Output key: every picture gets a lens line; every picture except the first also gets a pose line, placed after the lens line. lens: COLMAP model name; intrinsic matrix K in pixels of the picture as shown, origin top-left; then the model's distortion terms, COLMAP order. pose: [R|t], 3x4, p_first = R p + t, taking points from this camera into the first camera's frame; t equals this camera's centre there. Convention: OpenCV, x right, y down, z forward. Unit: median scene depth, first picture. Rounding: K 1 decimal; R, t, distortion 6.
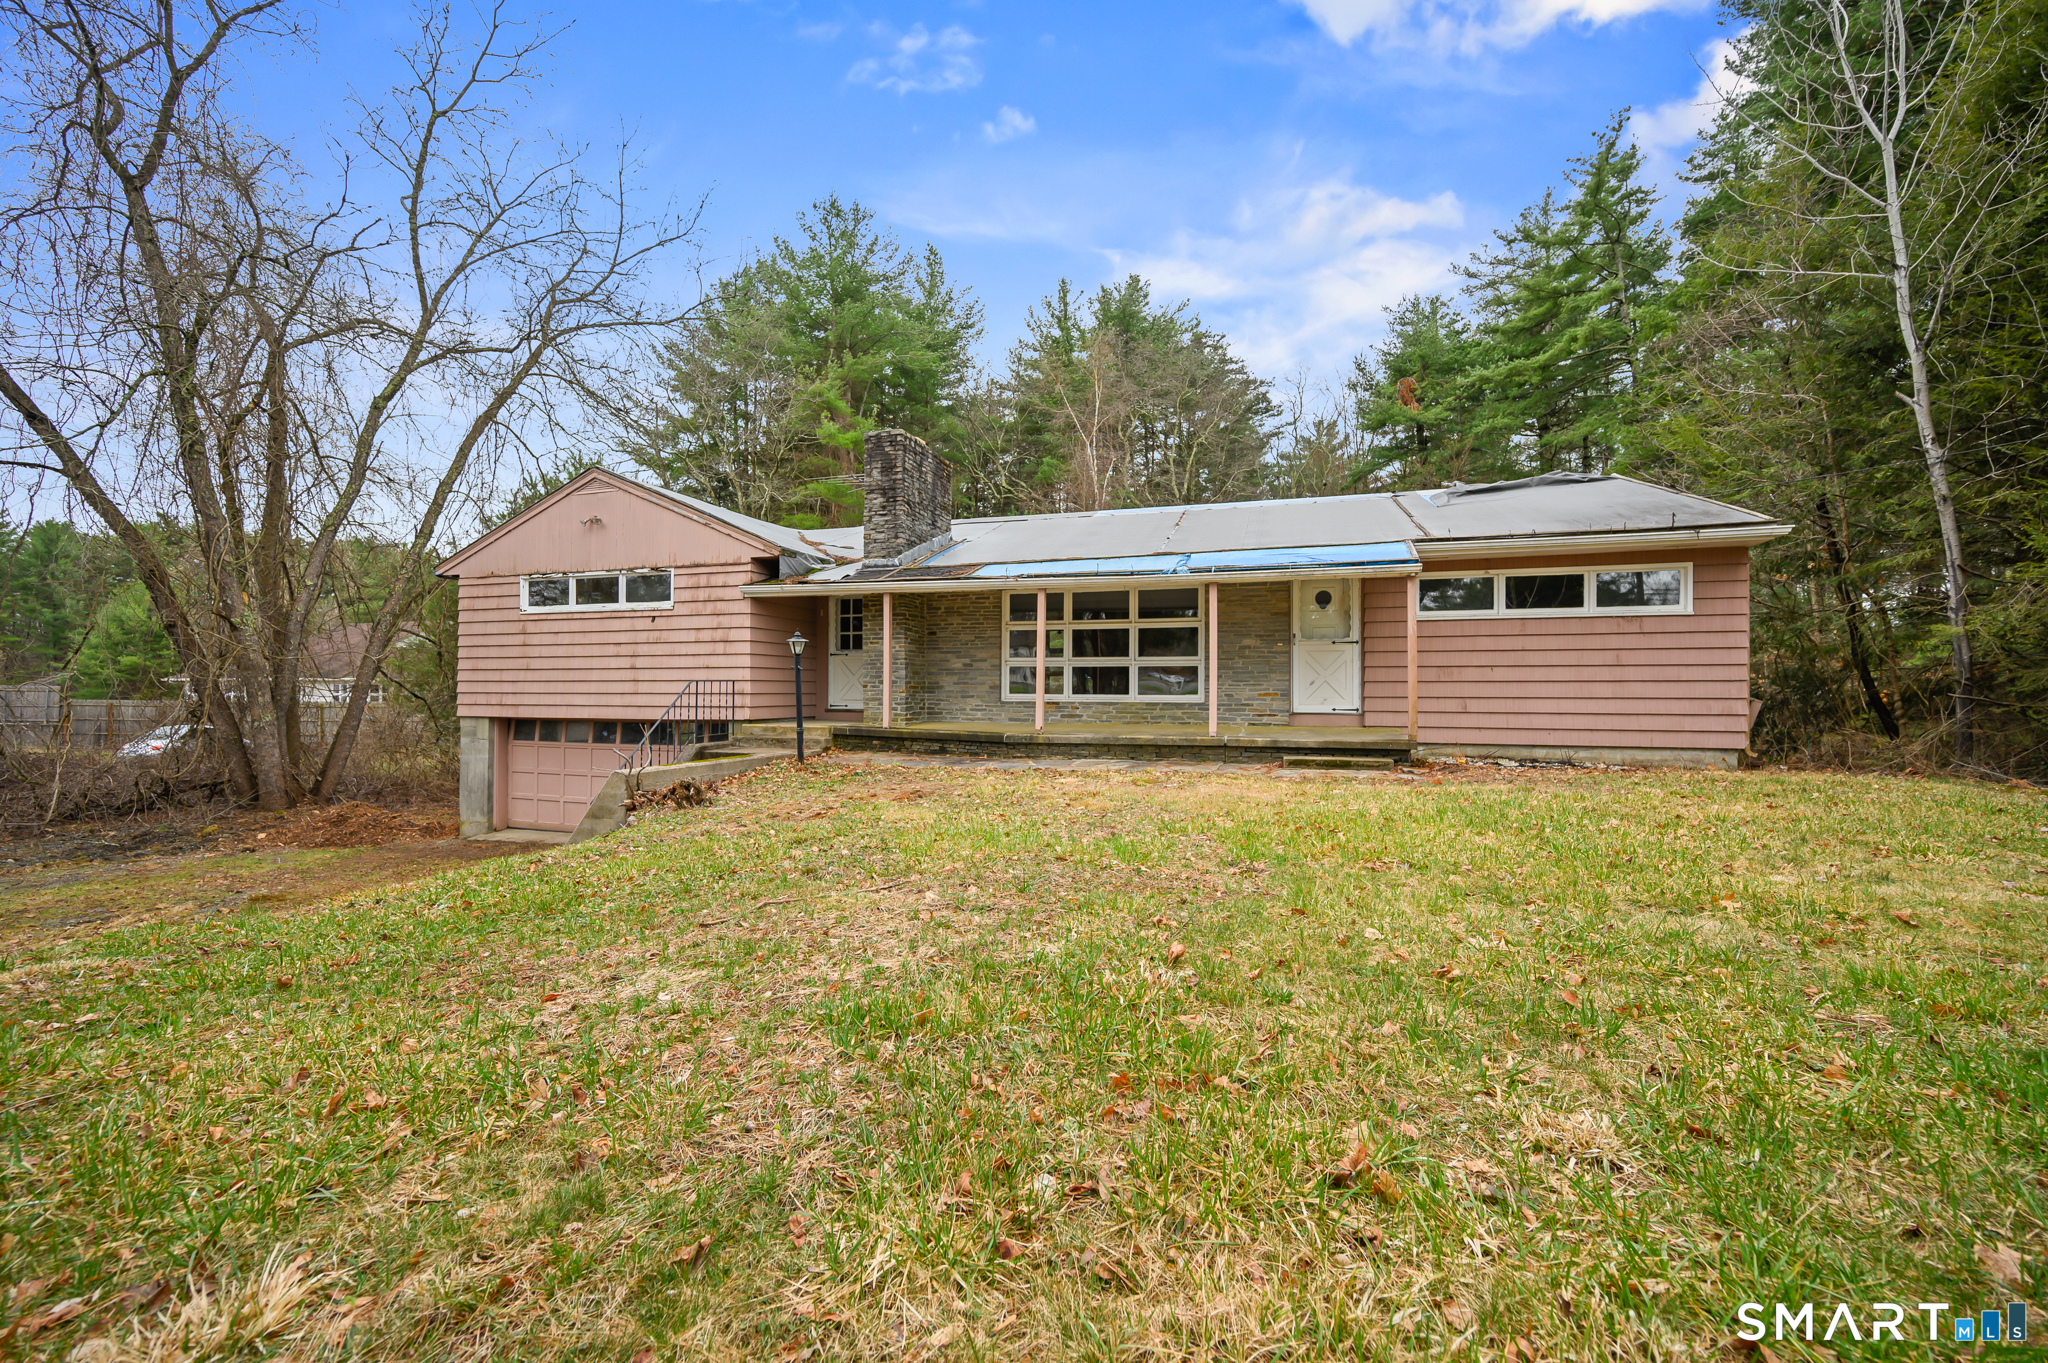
lens RADIAL K [[830.8, 0, 974.1], [0, 830.8, 678.9], [0, 0, 1]] dist [-0.013785, -0.000142]
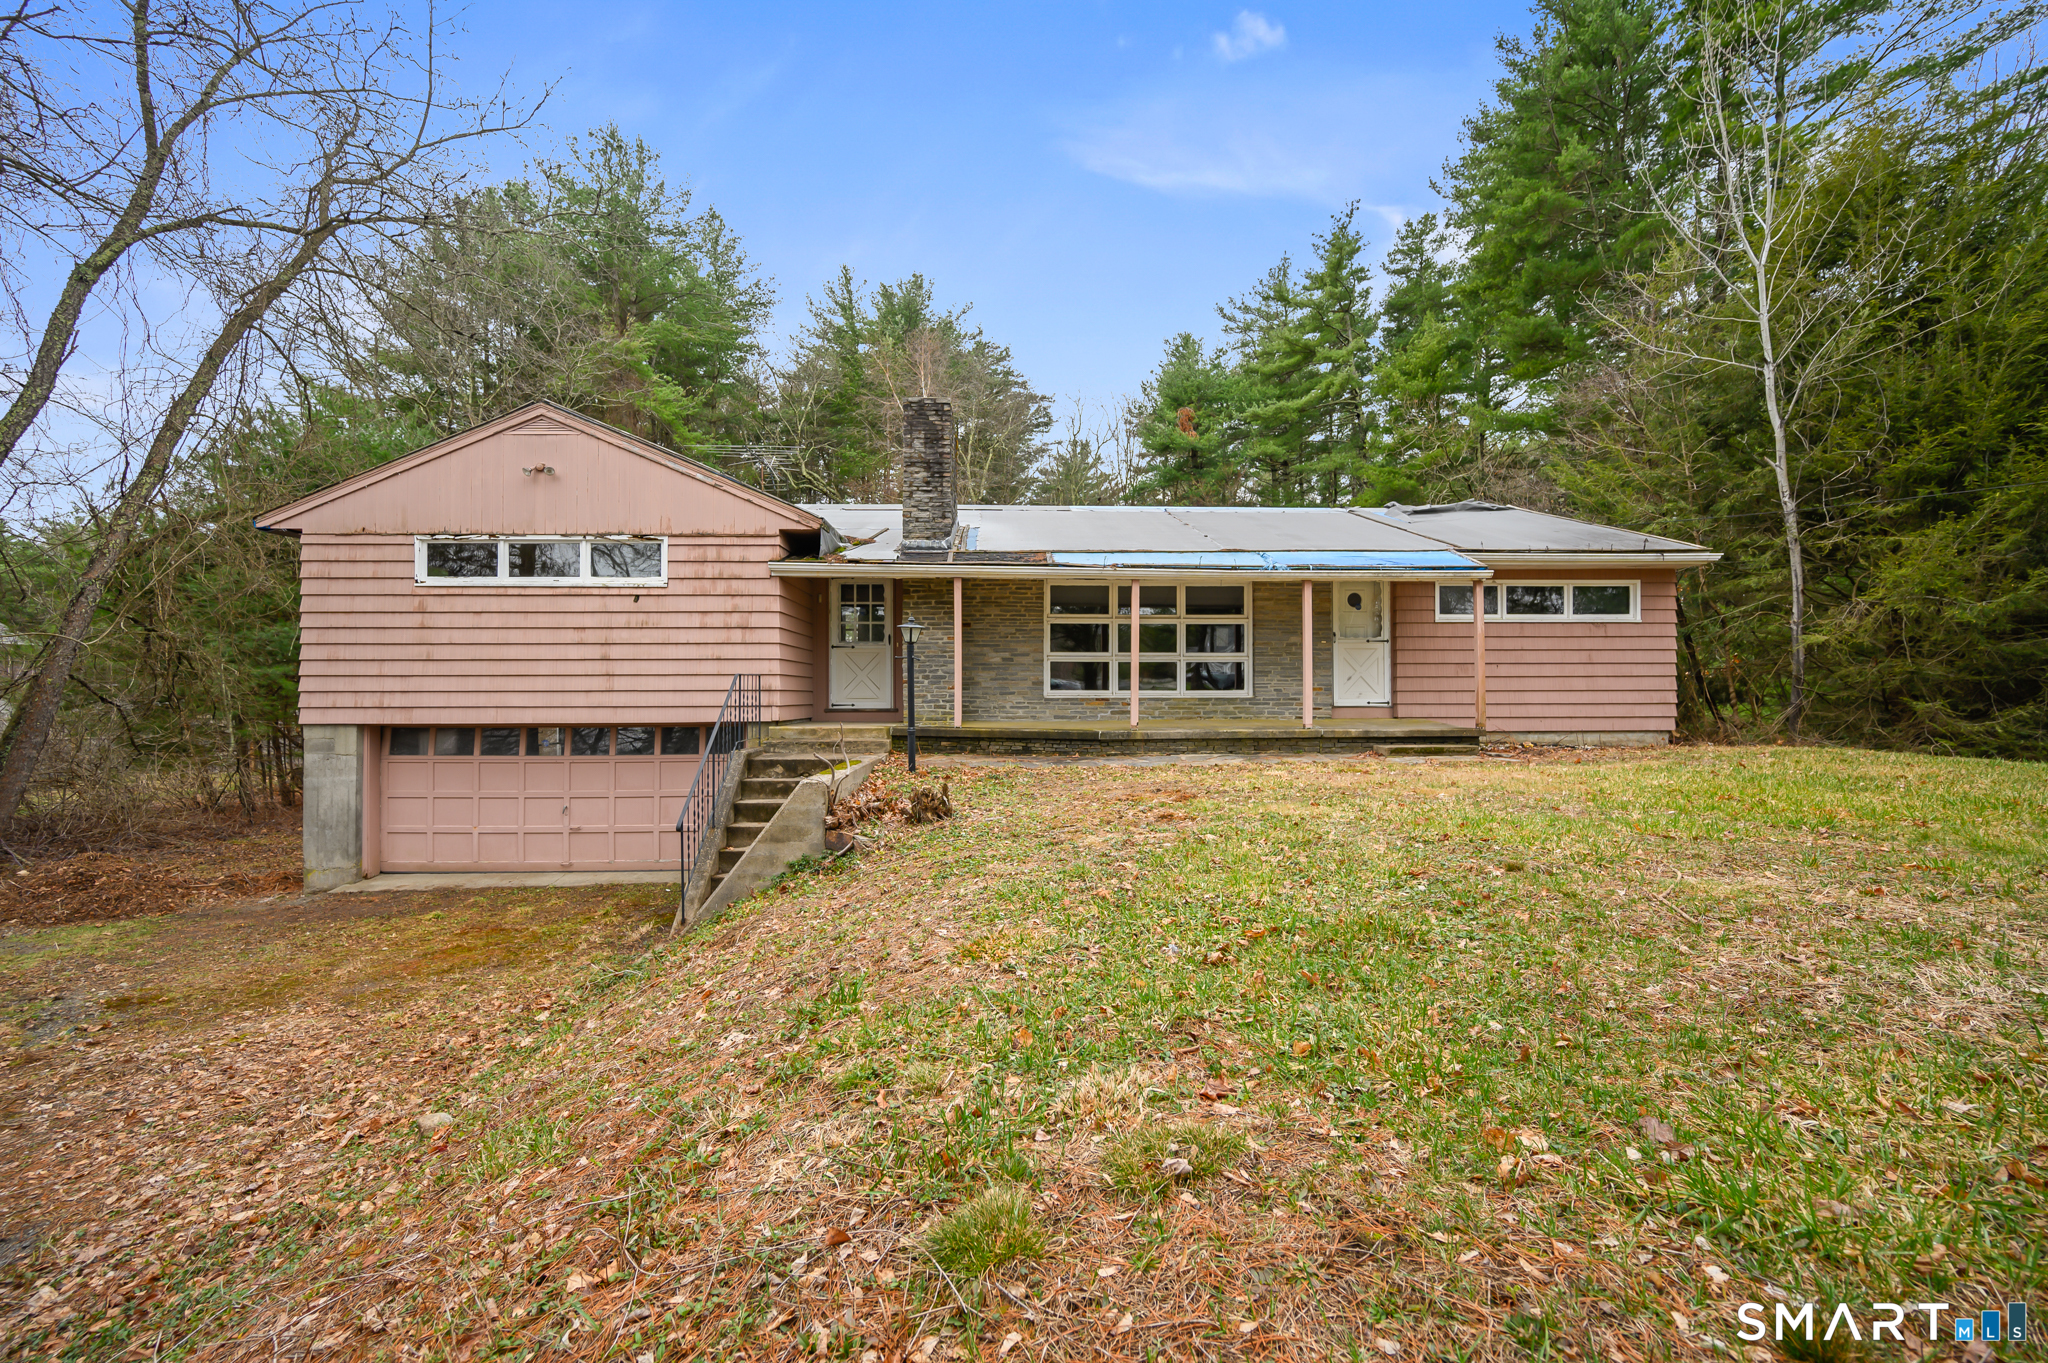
lens RADIAL K [[830.8, 0, 1023.6], [0, 830.8, 693.0], [0, 0, 1]] dist [-0.013785, -0.000142]
pose [[0.938654, -0.004841, 0.344826, -0.320170], [-0.000726, 0.999872, 0.016014, 0.006441], [-0.344860, -0.015282, 0.938530, 0.117942]]
